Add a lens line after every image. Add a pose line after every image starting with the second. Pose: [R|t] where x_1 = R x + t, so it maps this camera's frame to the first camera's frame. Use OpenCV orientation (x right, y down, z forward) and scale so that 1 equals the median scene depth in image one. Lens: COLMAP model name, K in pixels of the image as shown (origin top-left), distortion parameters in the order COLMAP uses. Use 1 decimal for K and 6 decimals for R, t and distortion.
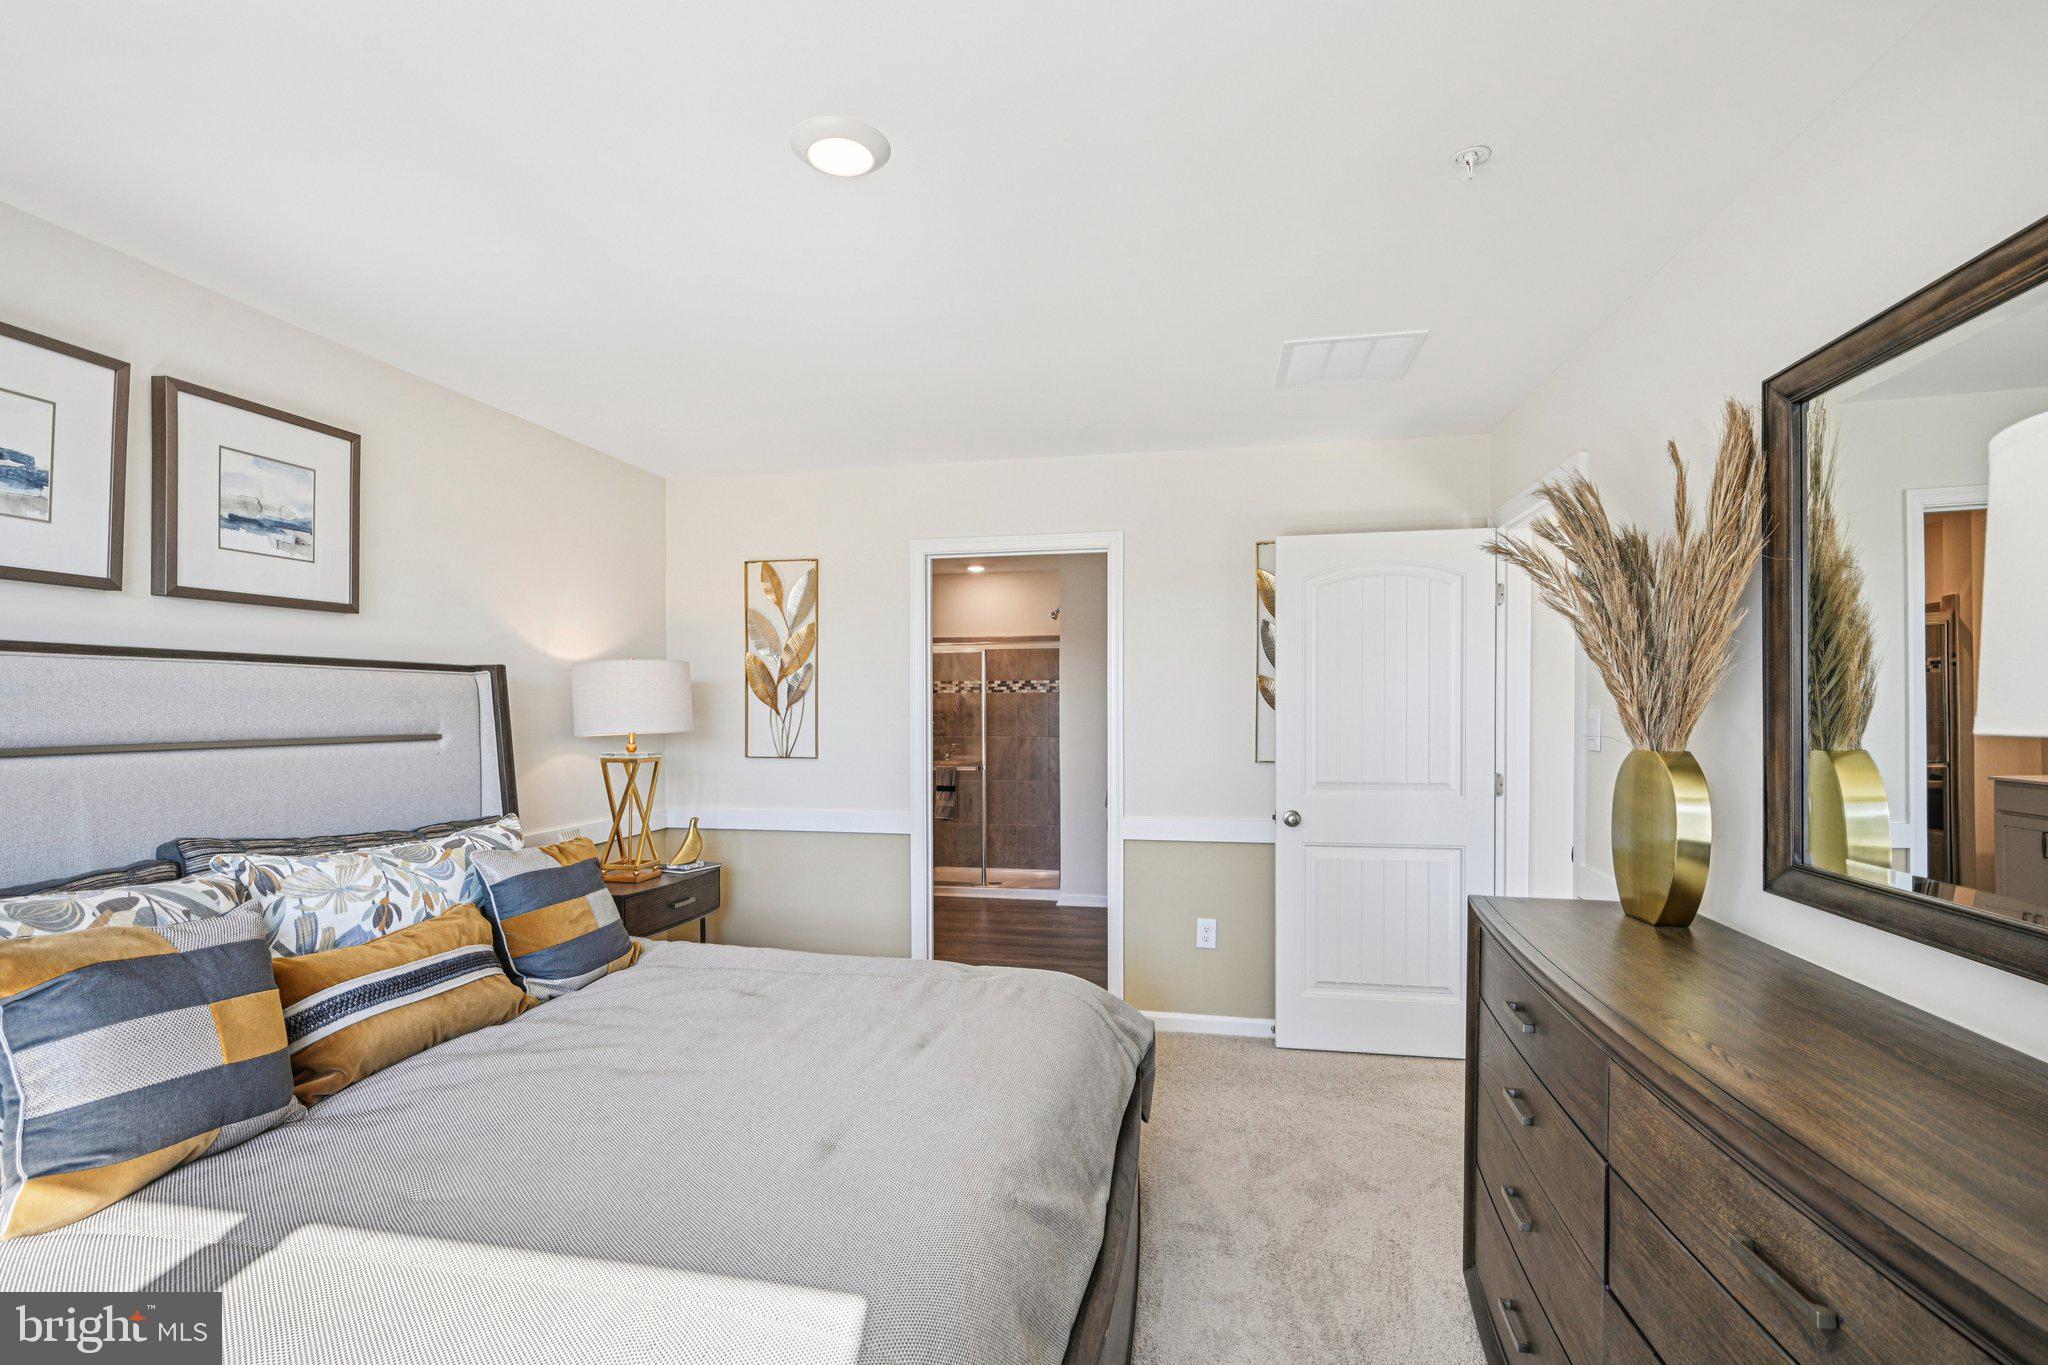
lens RADIAL K [[922.1, 0, 1023.3], [0, 922.1, 696.7], [0, 0, 1]] dist [0.000769, -0.000137]
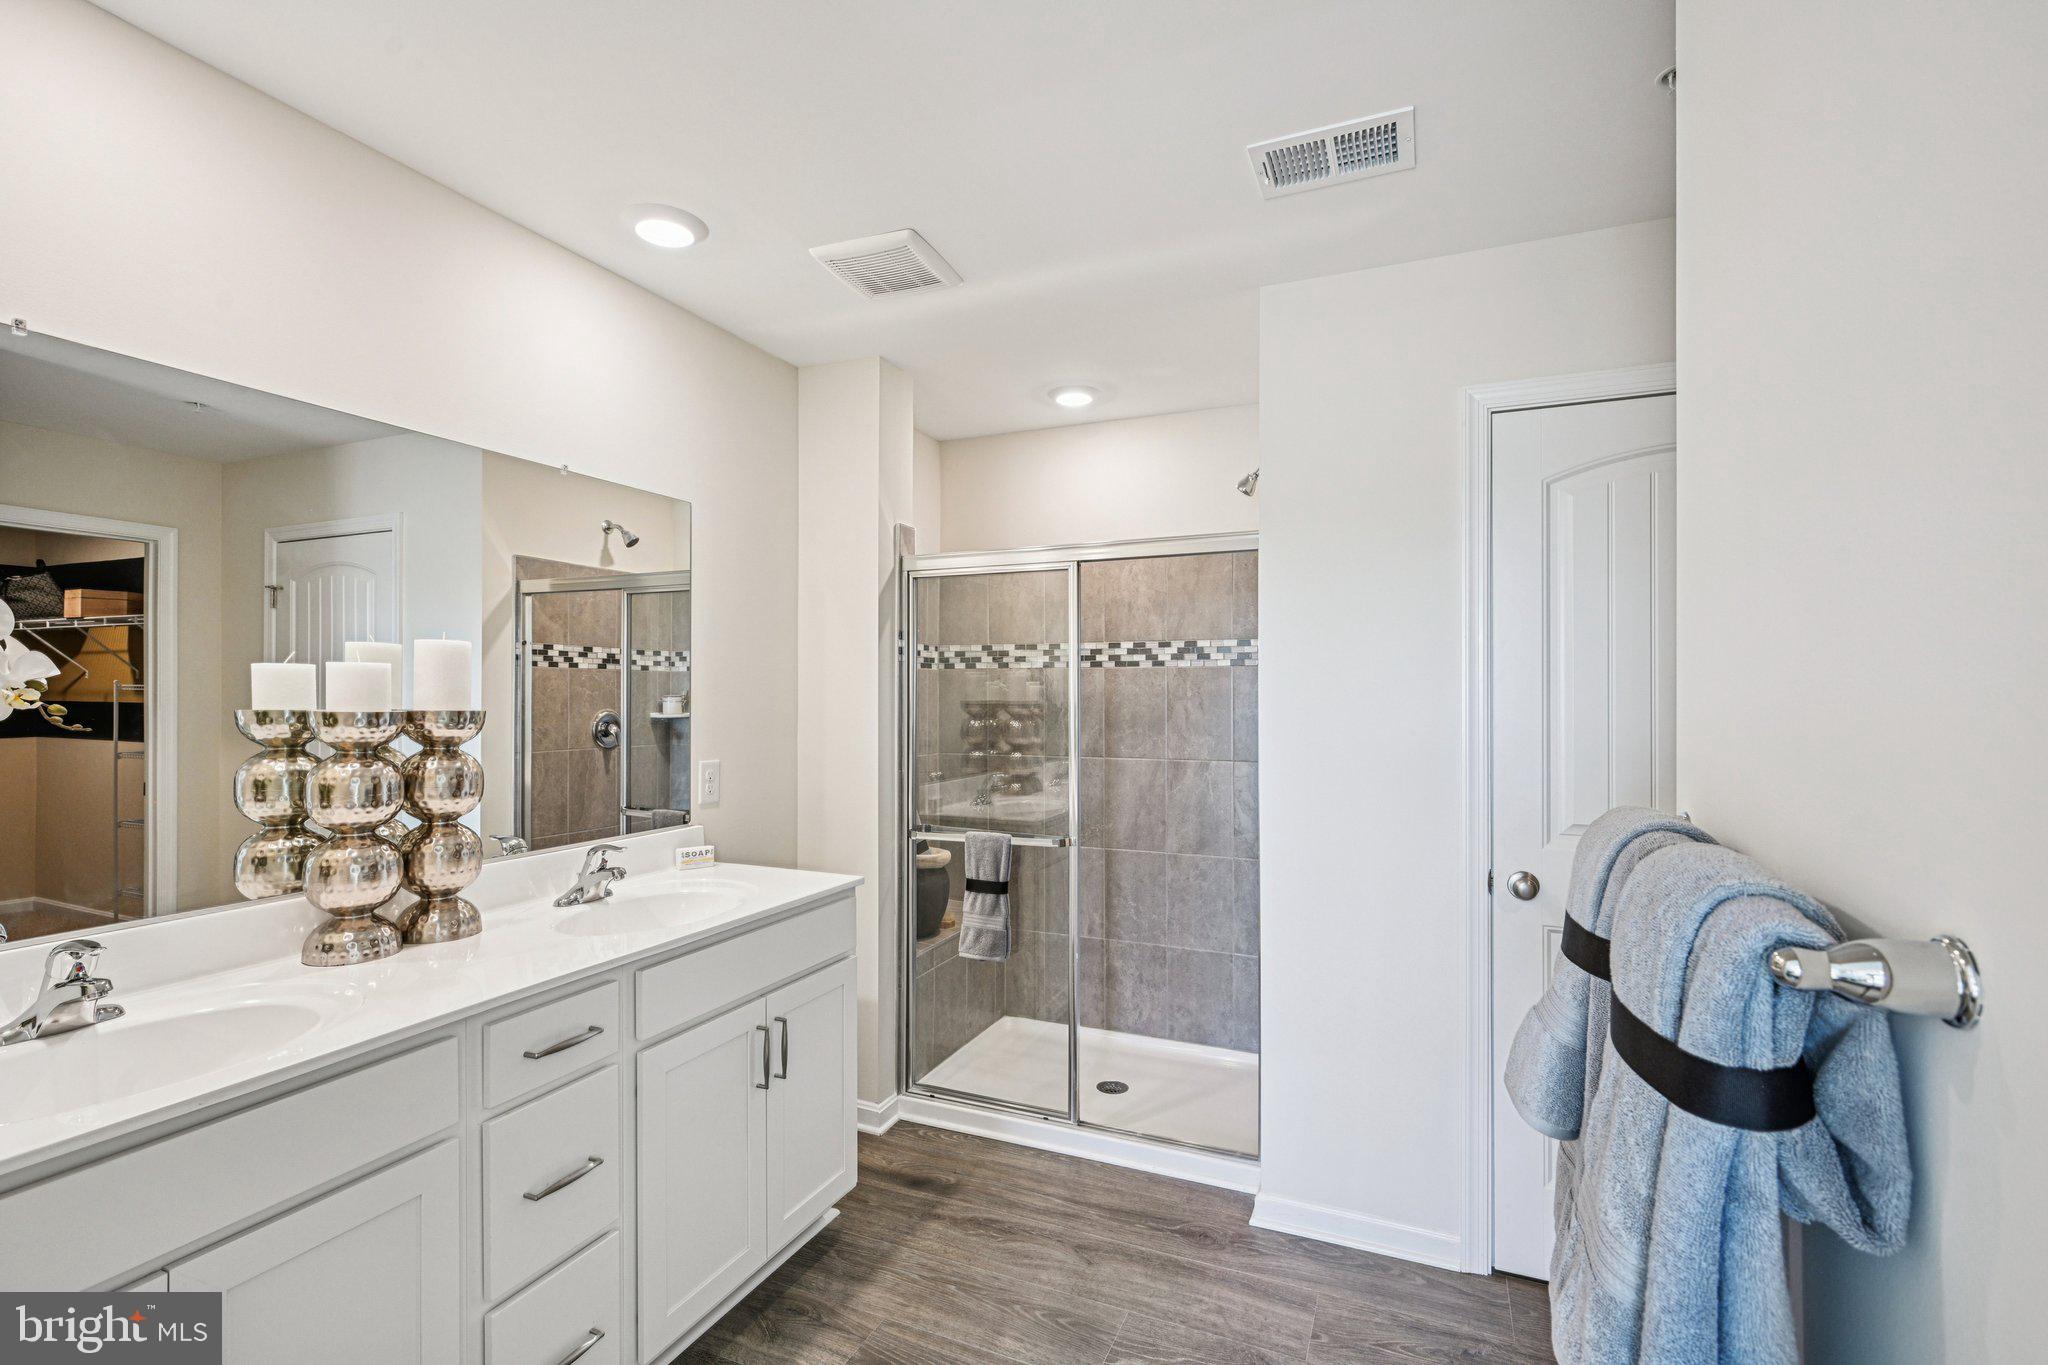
lens RADIAL K [[922.1, 0, 1024.0], [0, 922.1, 690.5], [0, 0, 1]] dist [0.000769, -0.000137]
pose [[0.978133, 0.000289, -0.207978, 0.019781], [0.000650, 0.999990, 0.004447, 0.005730], [0.207977, -0.004485, 0.978123, 0.520680]]
